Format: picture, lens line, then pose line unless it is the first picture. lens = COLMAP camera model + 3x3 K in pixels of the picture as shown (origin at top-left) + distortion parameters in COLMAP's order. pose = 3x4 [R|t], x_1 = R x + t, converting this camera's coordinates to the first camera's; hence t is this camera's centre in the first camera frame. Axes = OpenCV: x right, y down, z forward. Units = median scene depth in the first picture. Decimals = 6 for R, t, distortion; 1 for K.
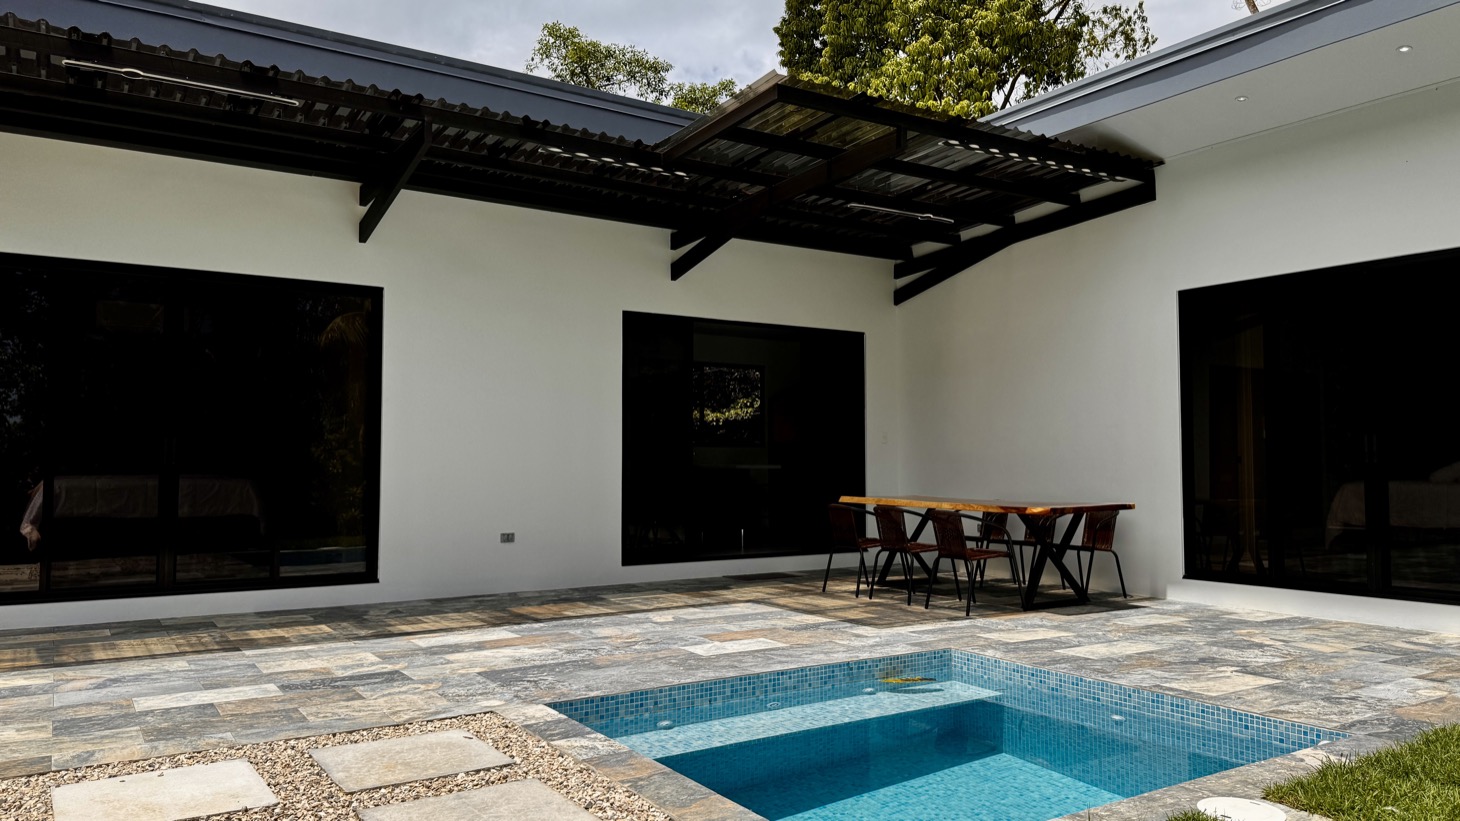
lens RADIAL K [[1039.0, 0, 732.4], [0, 1039.0, 414.3], [0, 0, 1]] dist [0.048808, -0.000022]
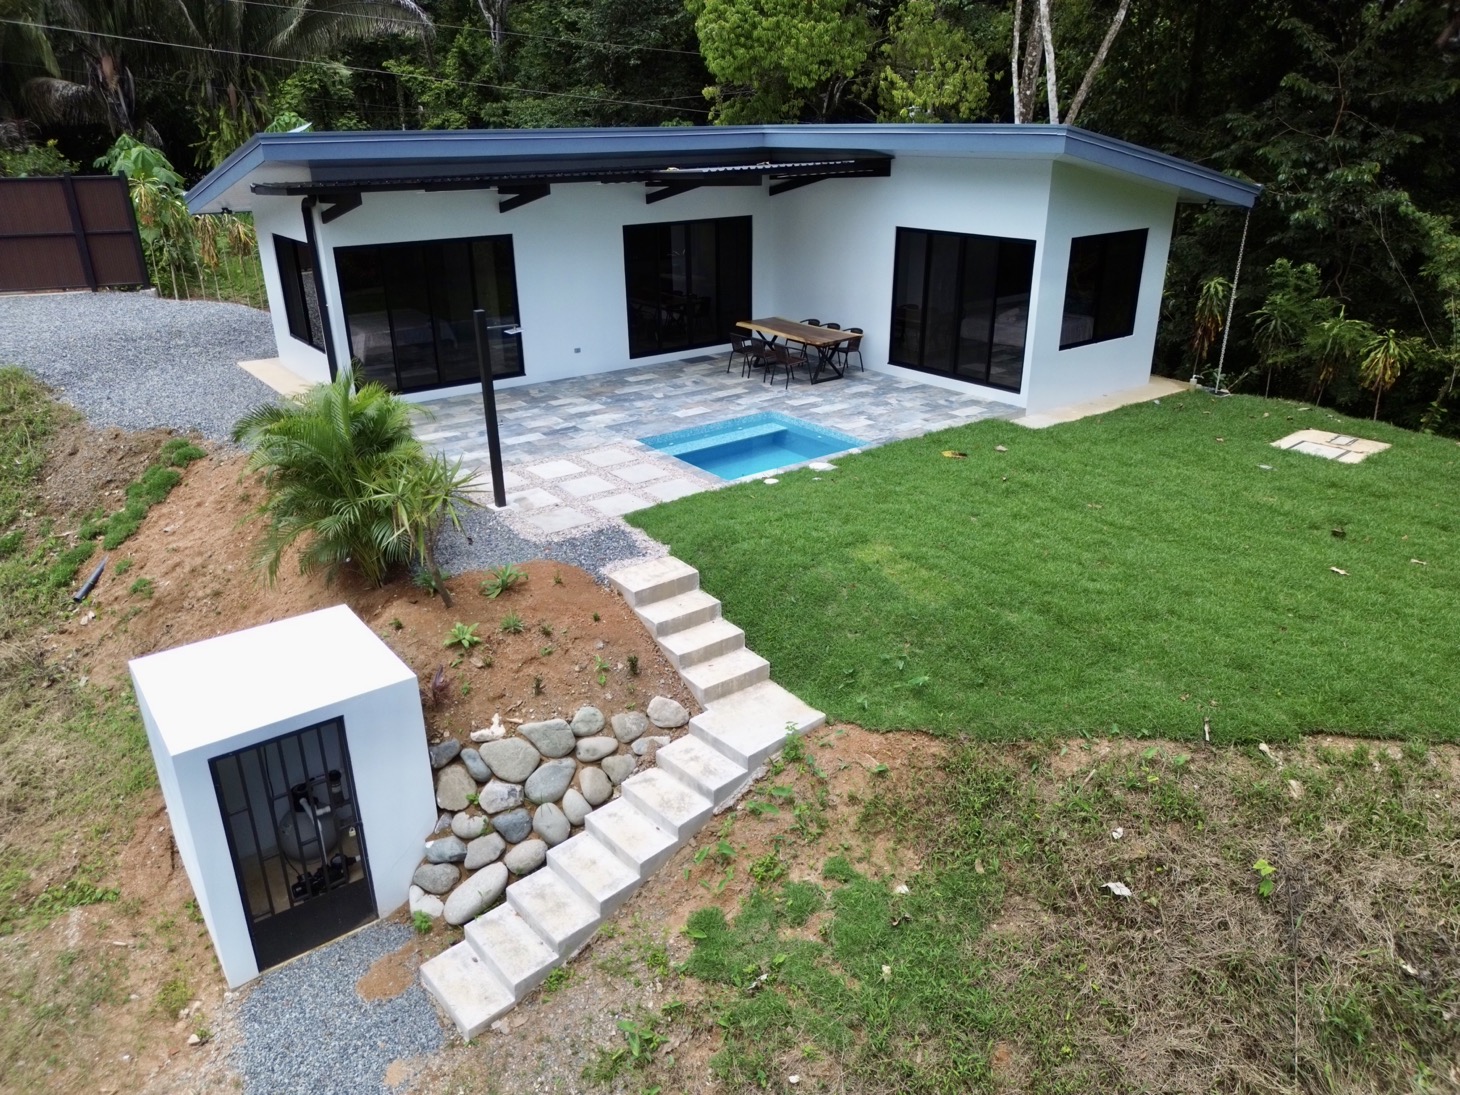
lens RADIAL K [[1040.4, 0, 719.1], [0, 1040.4, 546.6], [0, 0, 1]] dist [0.089771, -0.092858]
pose [[0.997940, -0.034823, 0.053883, -0.061534], [0.008666, 0.905337, 0.424606, -0.439258], [-0.063569, -0.423264, 0.903773, -1.147742]]
